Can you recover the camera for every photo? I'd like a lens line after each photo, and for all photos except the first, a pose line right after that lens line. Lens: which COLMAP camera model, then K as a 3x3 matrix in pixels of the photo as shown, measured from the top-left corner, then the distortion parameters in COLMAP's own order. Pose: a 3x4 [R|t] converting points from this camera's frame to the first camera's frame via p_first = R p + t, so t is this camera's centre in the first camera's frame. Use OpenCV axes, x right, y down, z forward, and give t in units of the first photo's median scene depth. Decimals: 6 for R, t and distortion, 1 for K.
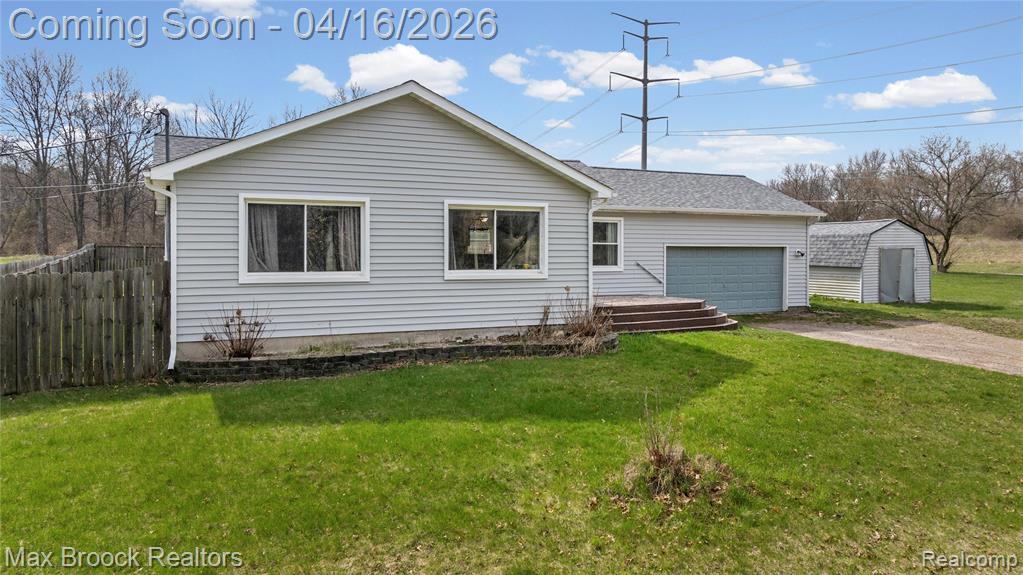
lens RADIAL K [[733.8, 0, 514.2], [0, 733.8, 281.6], [0, 0, 1]] dist [-0.013479, -0.001559]
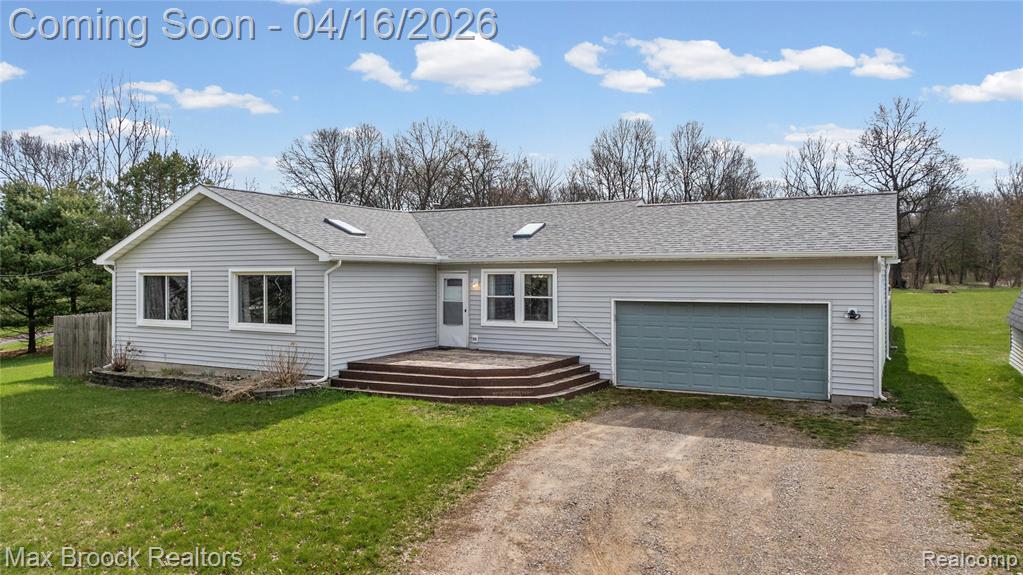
lens RADIAL K [[733.8, 0, 513.3], [0, 733.8, 286.9], [0, 0, 1]] dist [-0.013479, -0.001559]
pose [[0.581454, 0.009074, -0.813529, 1.230669], [-0.029693, 0.999508, -0.010074, -0.078566], [0.813037, 0.030014, 0.581438, 0.633638]]
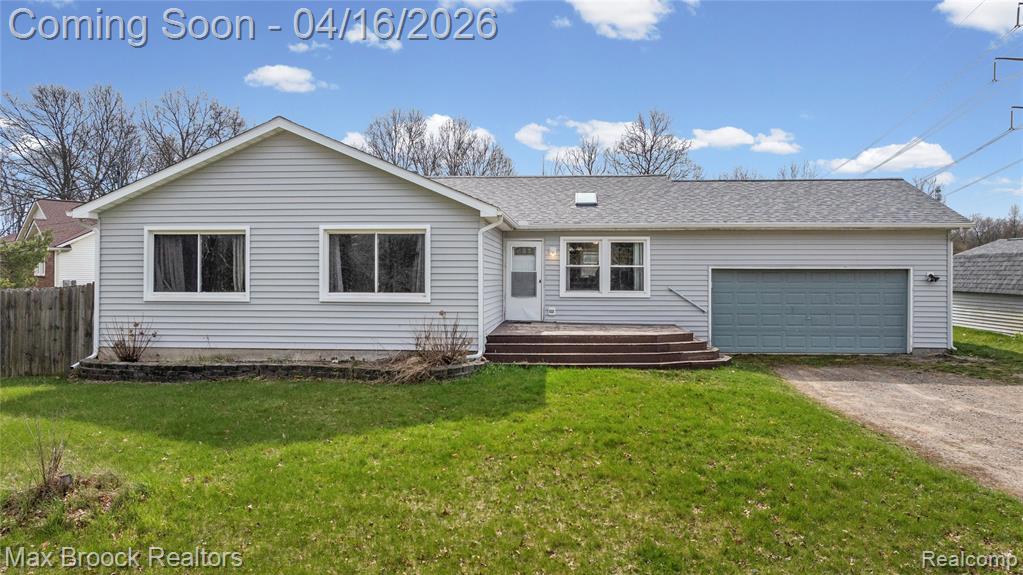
lens RADIAL K [[733.8, 0, 513.6], [0, 733.8, 286.1], [0, 0, 1]] dist [-0.013479, -0.001559]
pose [[0.865944, 0.008242, -0.500073, 0.651917], [-0.021325, 0.999563, -0.020452, -0.008880], [0.499686, 0.028374, 0.865742, 0.225049]]
